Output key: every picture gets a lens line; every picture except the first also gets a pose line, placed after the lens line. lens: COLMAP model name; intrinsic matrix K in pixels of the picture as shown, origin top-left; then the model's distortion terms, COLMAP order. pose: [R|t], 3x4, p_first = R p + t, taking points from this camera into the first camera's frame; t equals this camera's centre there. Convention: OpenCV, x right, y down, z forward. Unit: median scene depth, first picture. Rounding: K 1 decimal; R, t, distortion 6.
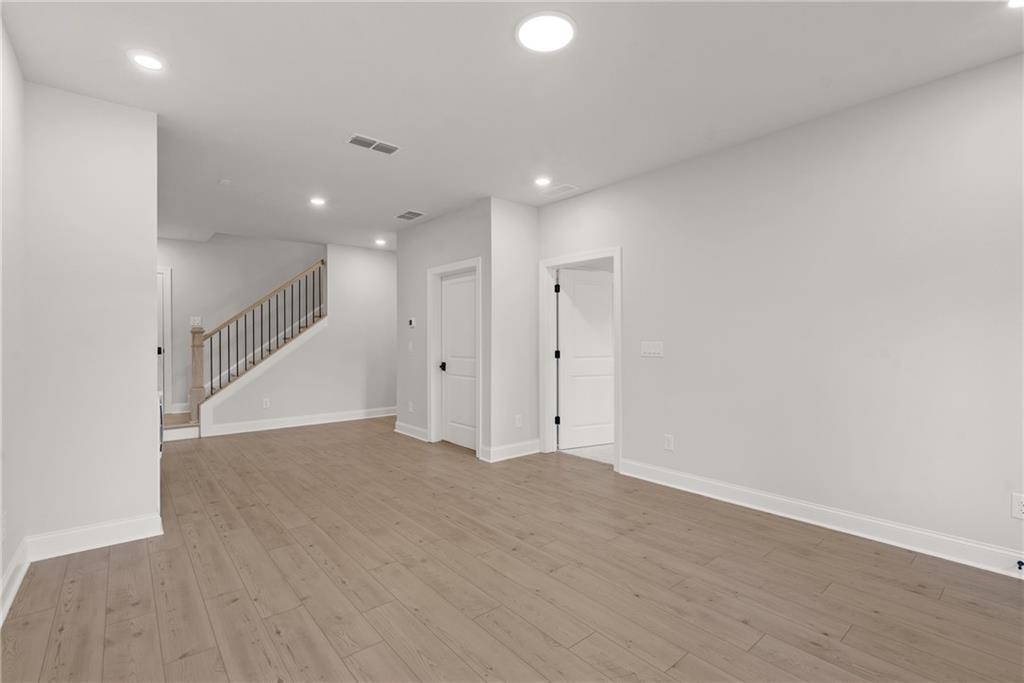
lens RADIAL K [[445.1, 0, 512.0], [0, 445.1, 341.5], [0, 0, 1]] dist [-0.001152, -0.000104]
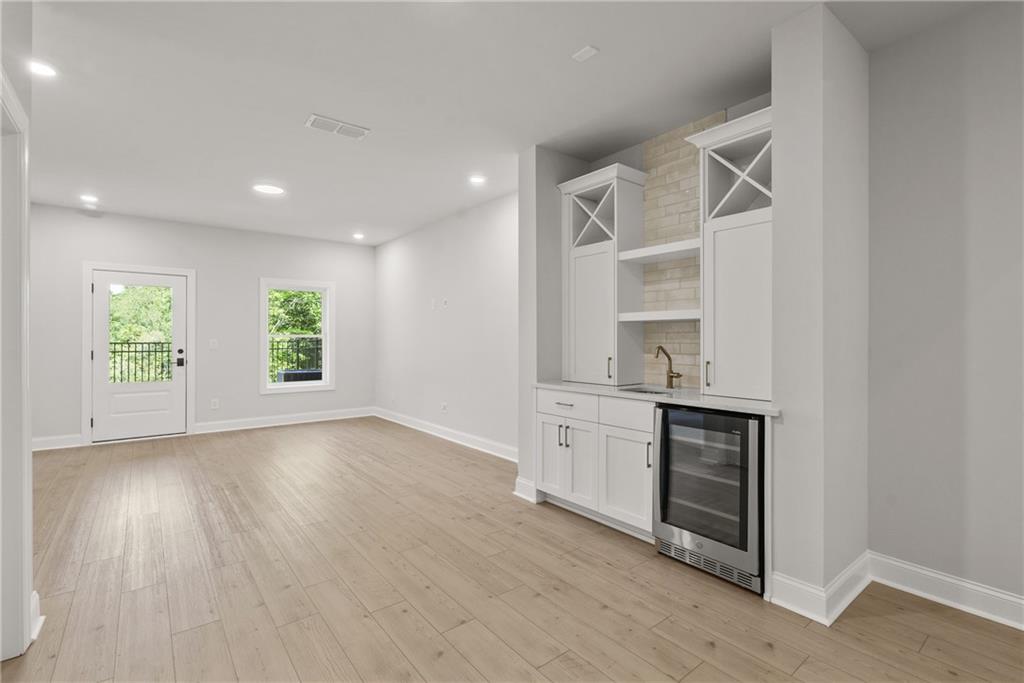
lens RADIAL K [[467.5, 0, 507.0], [0, 467.5, 336.5], [0, 0, 1]] dist [-0.003053, -0.000367]
pose [[-0.998713, 0.005344, 0.050433, -0.796101], [0.005238, 0.999984, -0.002235, 0.001981], [-0.050444, -0.001968, -0.998725, 2.184610]]
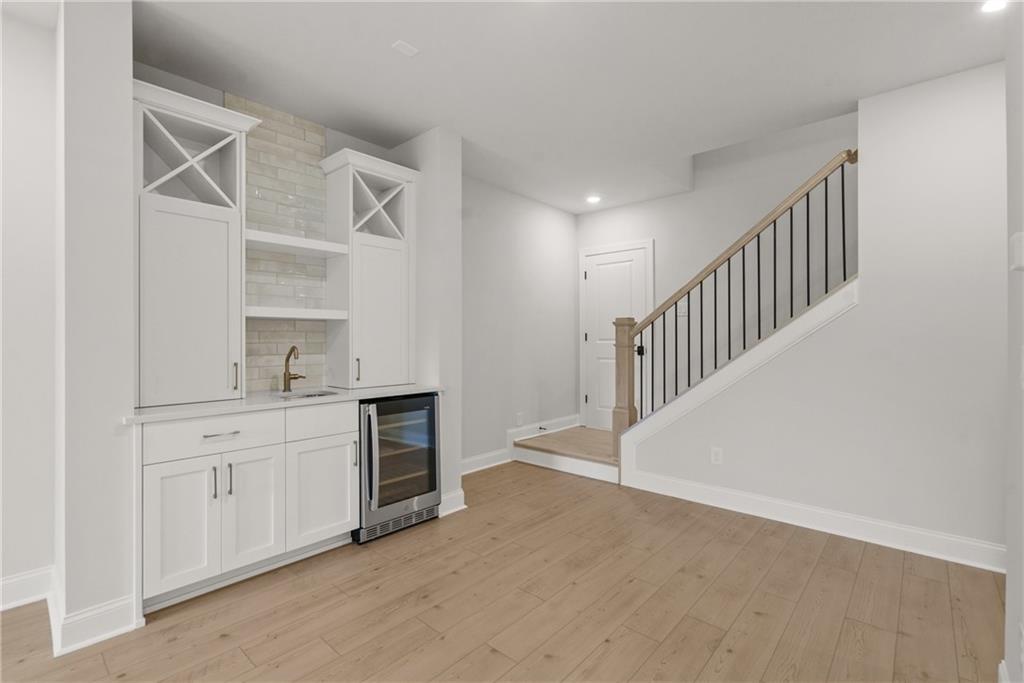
lens RADIAL K [[467.5, 0, 507.0], [0, 467.5, 336.5], [0, 0, 1]] dist [-0.003053, -0.000367]
pose [[0.121833, 0.006314, -0.992531, -0.085885], [-0.006313, 0.999964, 0.005586, -0.005347], [0.992531, 0.005586, 0.121868, 1.453489]]
